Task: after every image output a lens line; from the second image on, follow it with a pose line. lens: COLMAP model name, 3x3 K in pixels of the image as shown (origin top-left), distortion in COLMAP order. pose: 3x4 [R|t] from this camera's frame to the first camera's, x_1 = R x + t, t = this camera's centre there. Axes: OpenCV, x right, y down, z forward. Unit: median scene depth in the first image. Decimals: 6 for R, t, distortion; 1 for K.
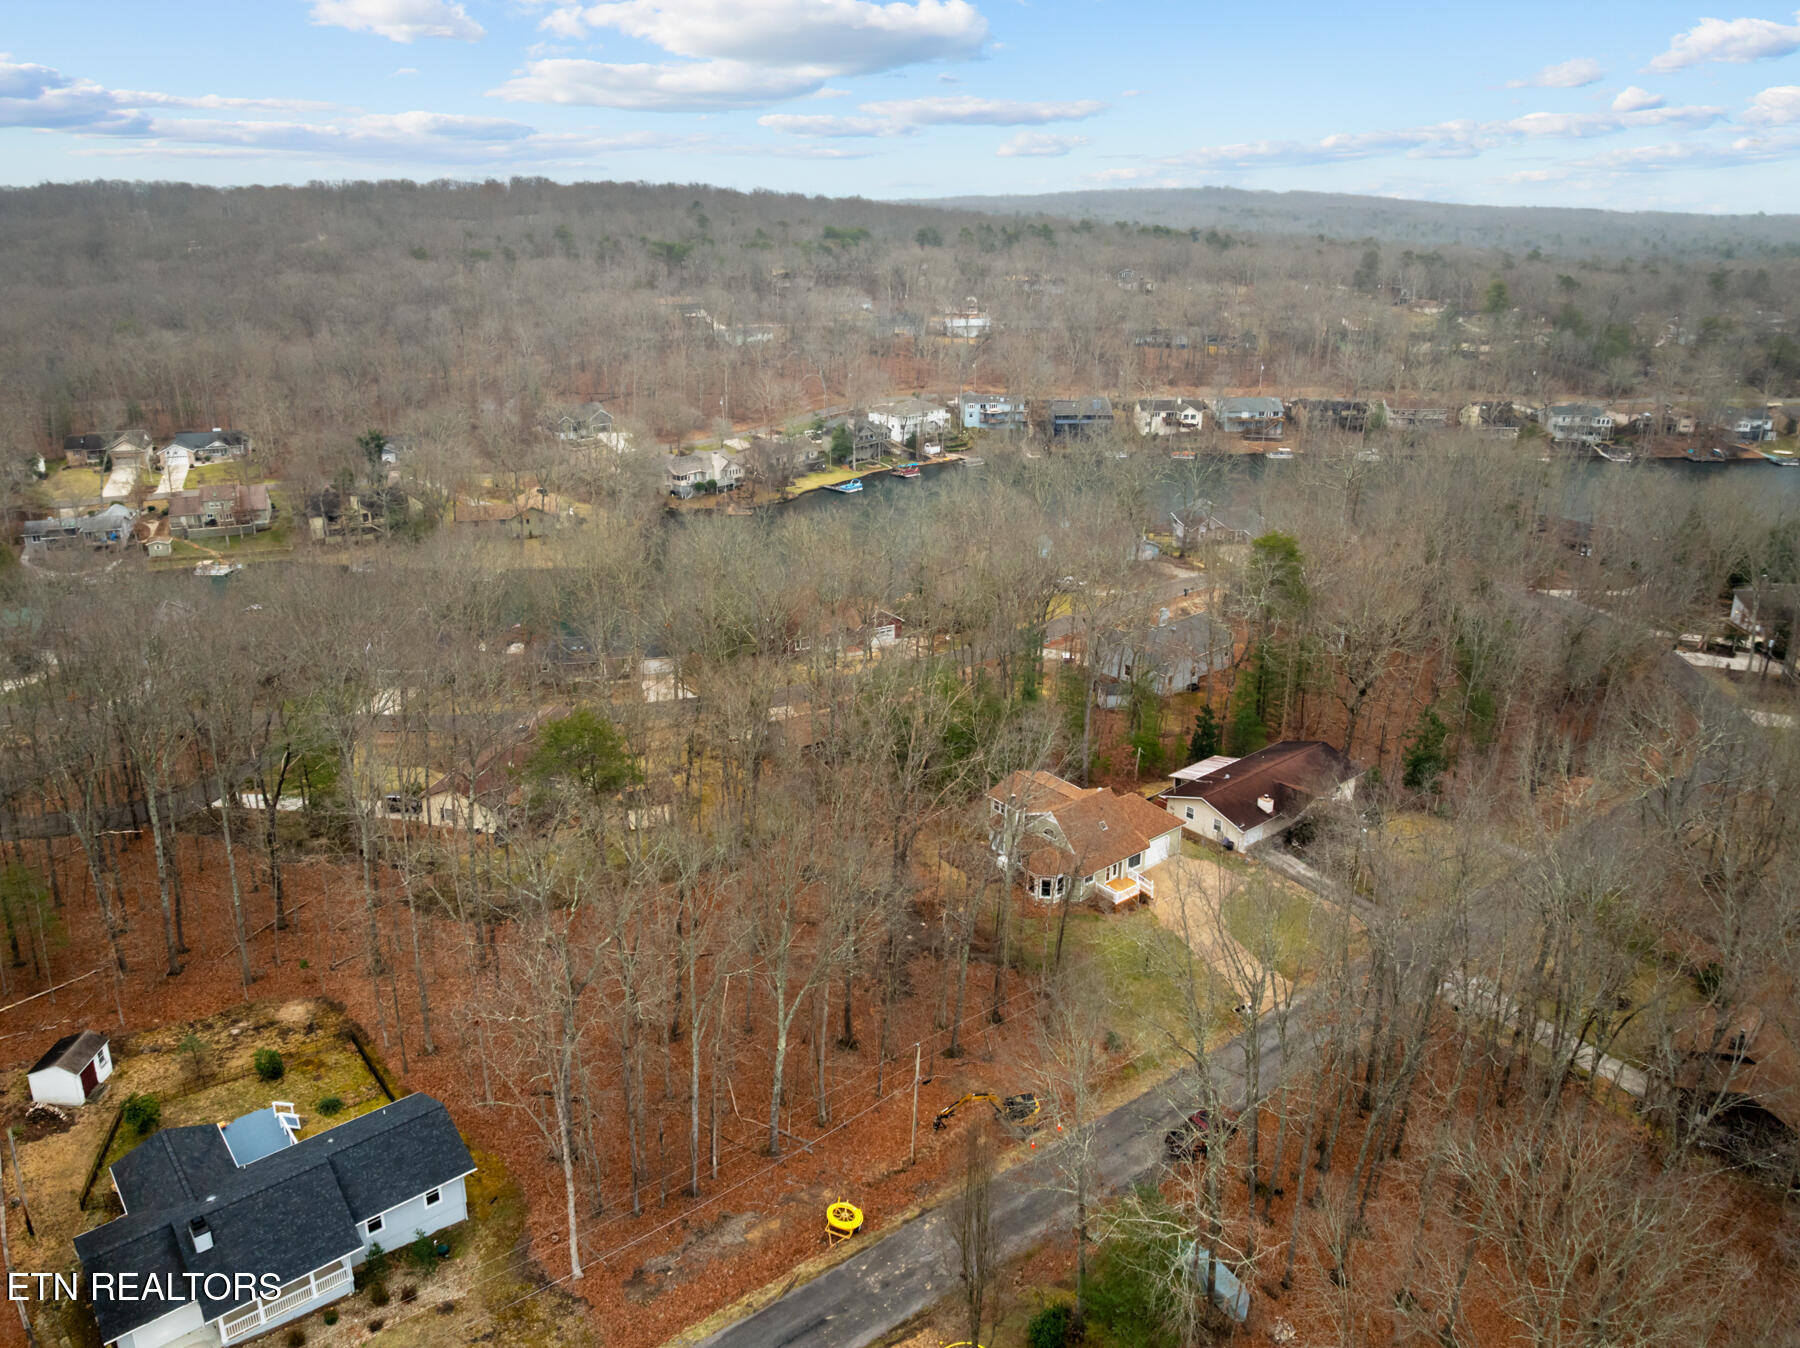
lens RADIAL K [[1318.5, 0, 905.4], [0, 1318.5, 543.0], [0, 0, 1]] dist [-0.029045, -0.003920]
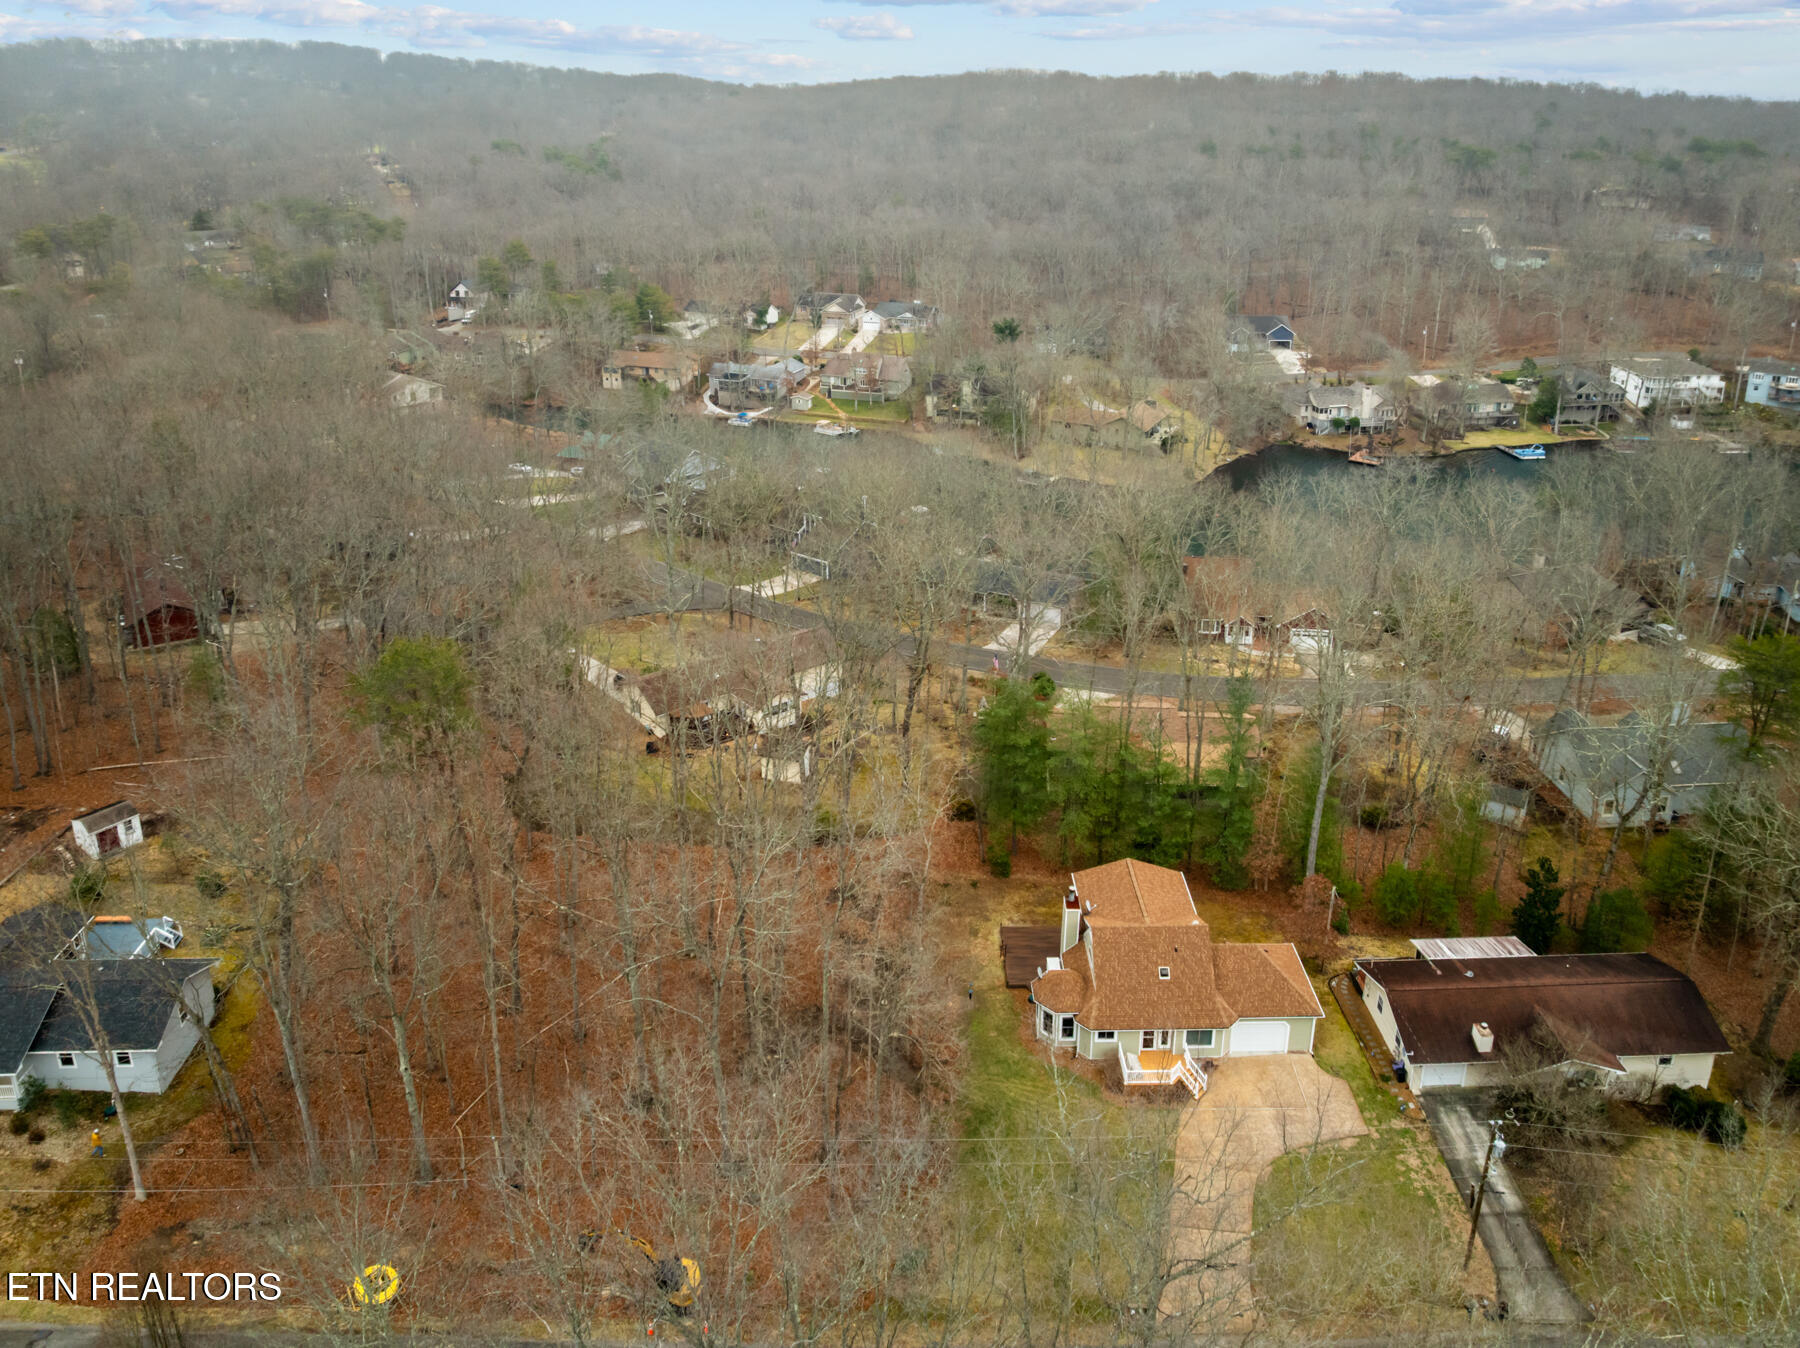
lens RADIAL K [[1318.5, 0, 905.4], [0, 1318.5, 543.0], [0, 0, 1]] dist [-0.029045, -0.003920]
pose [[0.791011, 0.205715, -0.576179, 0.138700], [-0.163631, 0.978602, 0.124752, -0.027023], [0.589513, -0.004399, 0.807747, 0.119857]]
